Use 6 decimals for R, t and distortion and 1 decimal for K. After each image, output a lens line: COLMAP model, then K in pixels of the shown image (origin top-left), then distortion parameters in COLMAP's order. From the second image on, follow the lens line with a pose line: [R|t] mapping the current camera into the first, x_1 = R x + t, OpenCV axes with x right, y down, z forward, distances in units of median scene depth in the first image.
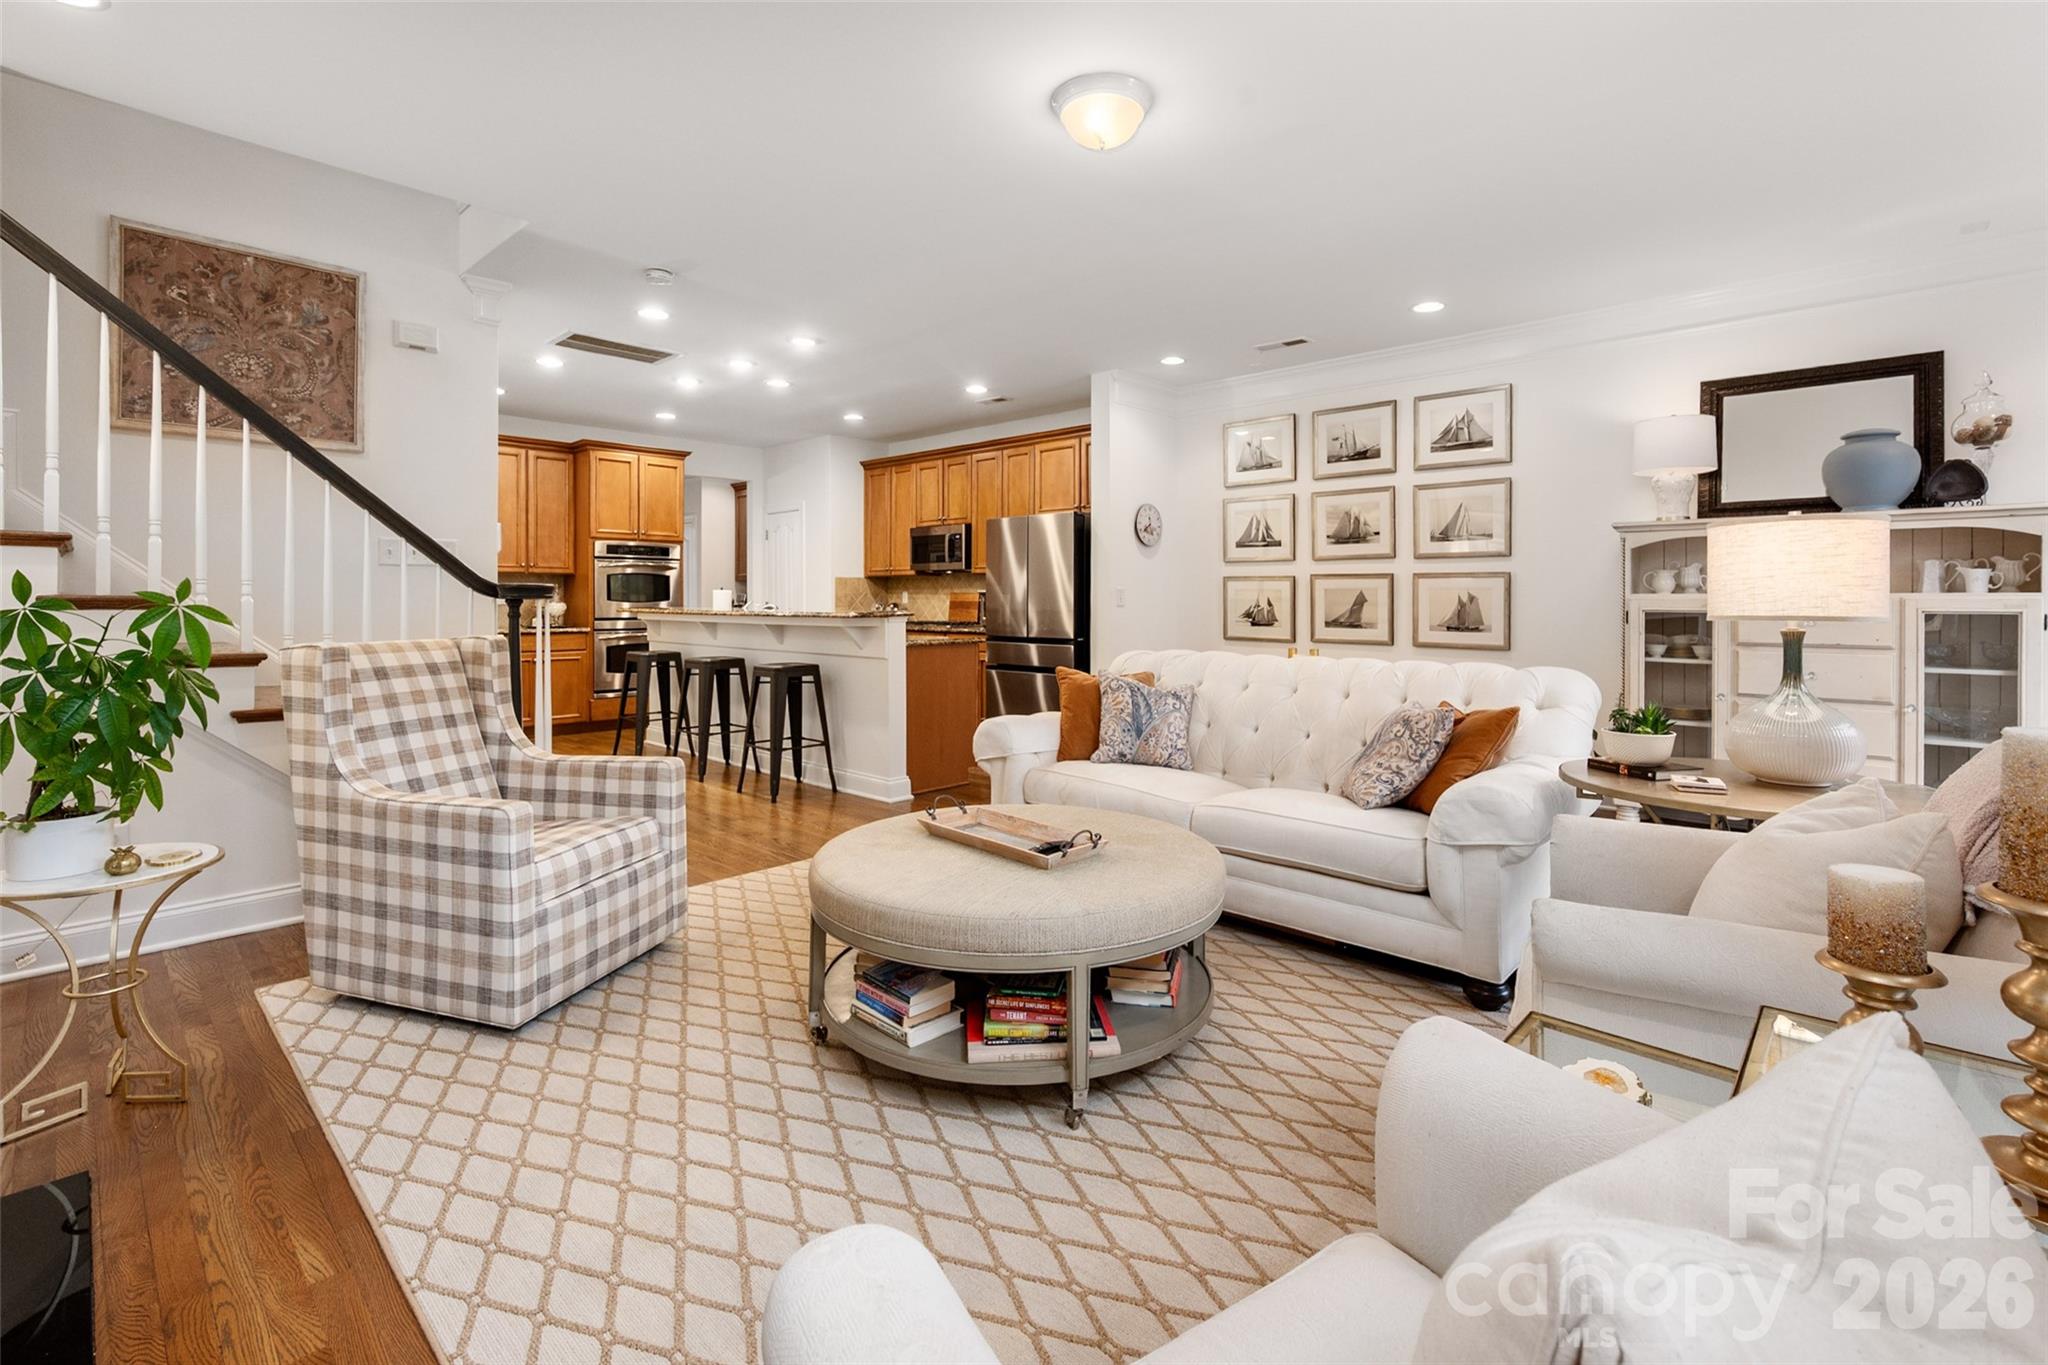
lens RADIAL K [[920.6, 0, 1037.4], [0, 920.6, 600.2], [0, 0, 1]] dist [0.000693, -0.000084]
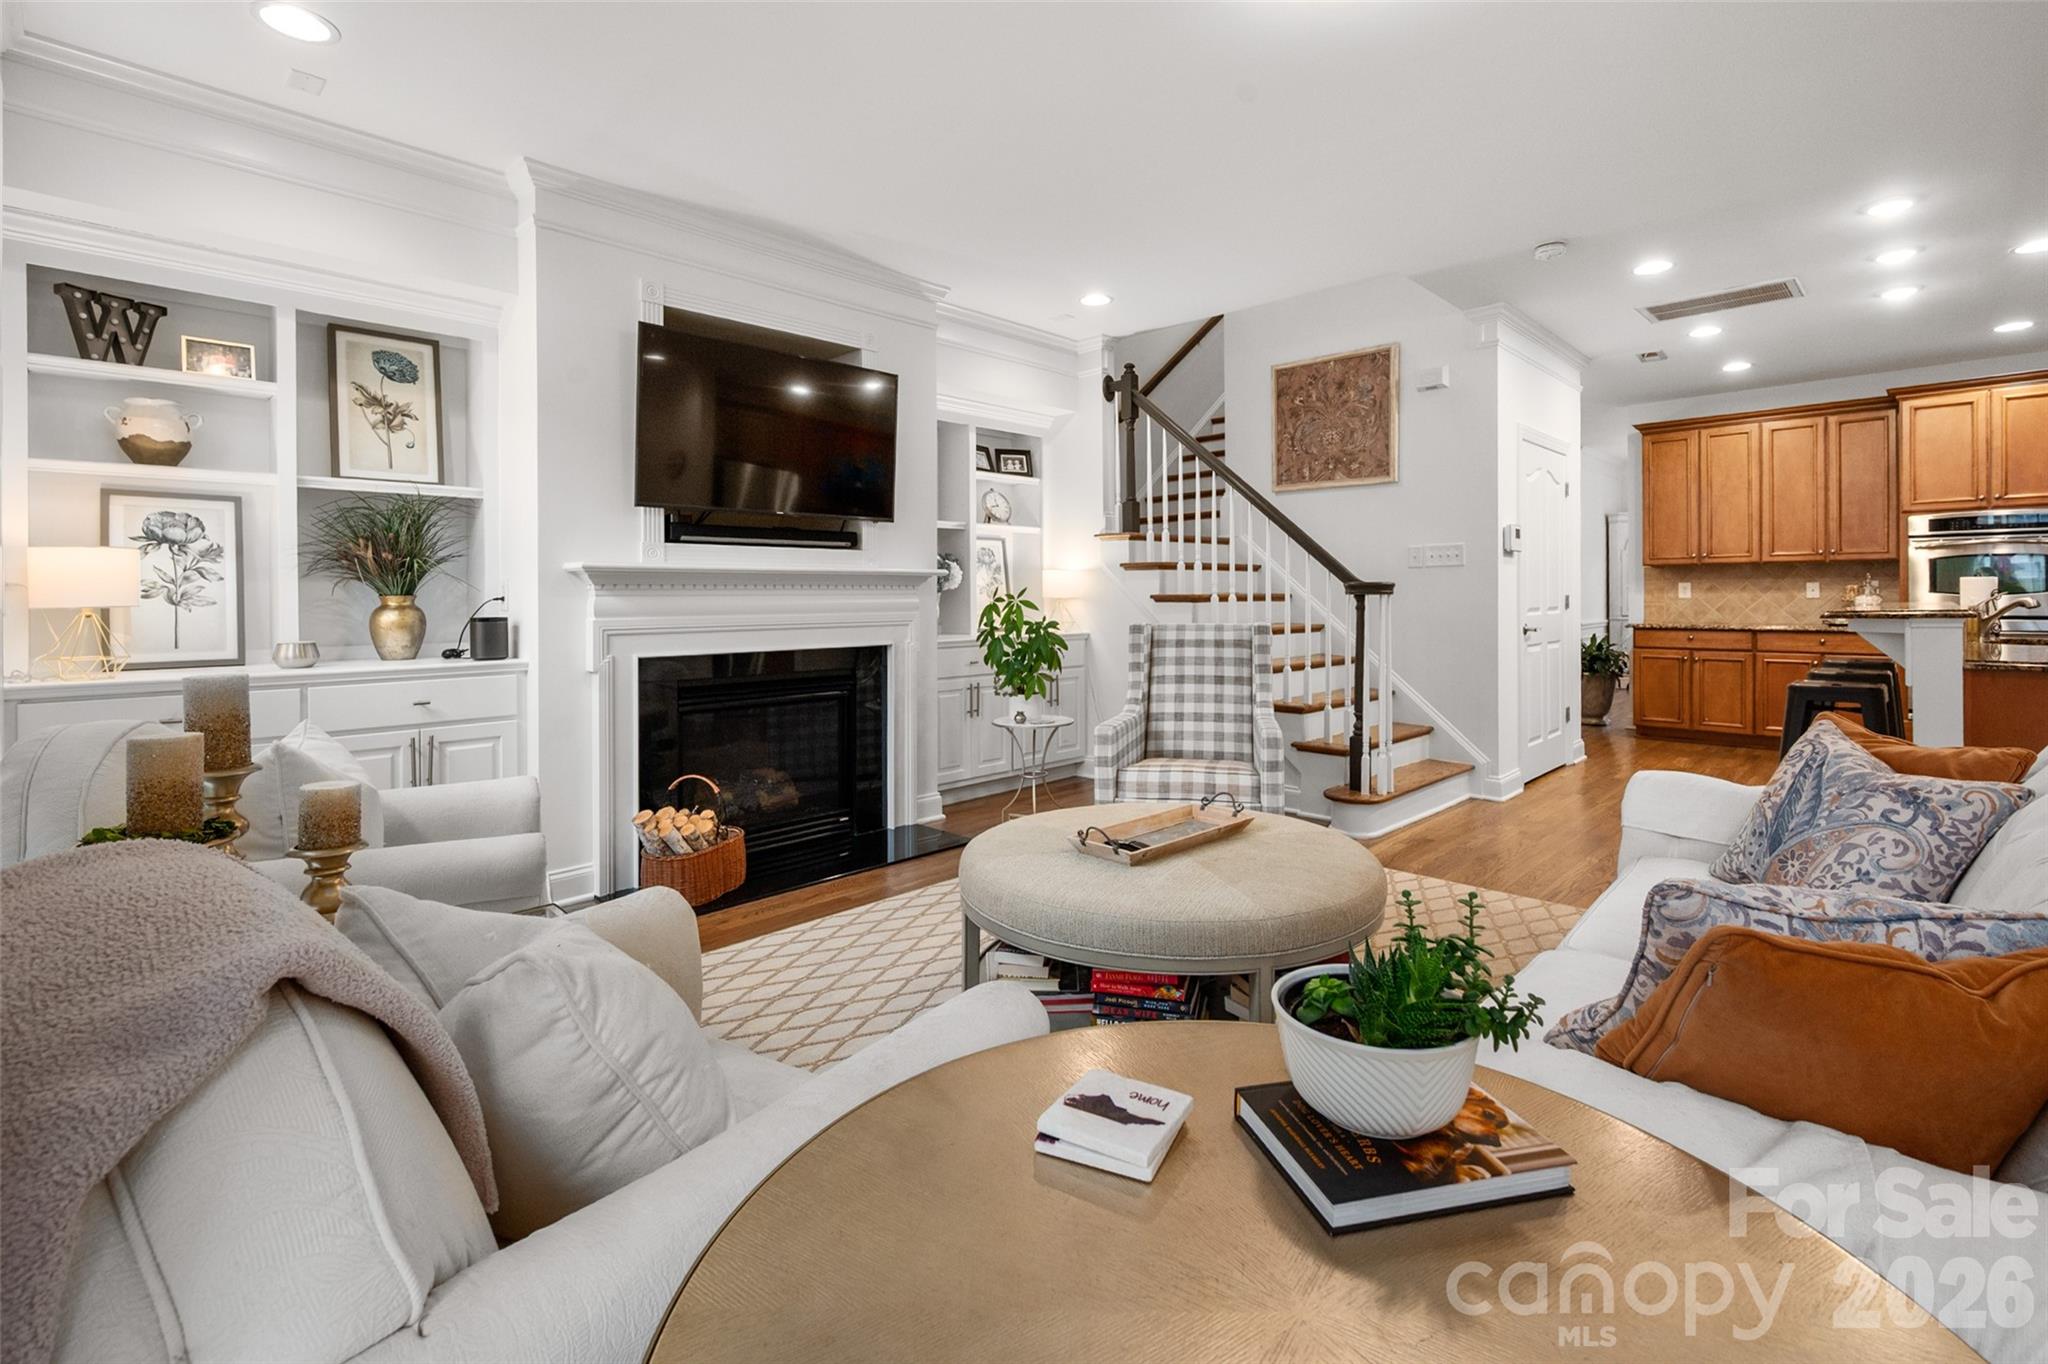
lens RADIAL K [[920.6, 0, 1030.0], [0, 920.6, 599.6], [0, 0, 1]] dist [0.000693, -0.000084]
pose [[-0.036181, -0.000811, -0.999345, 0.584848], [0.006105, 0.999981, -0.001033, 0.003254], [0.999327, -0.006139, -0.036176, 0.539300]]
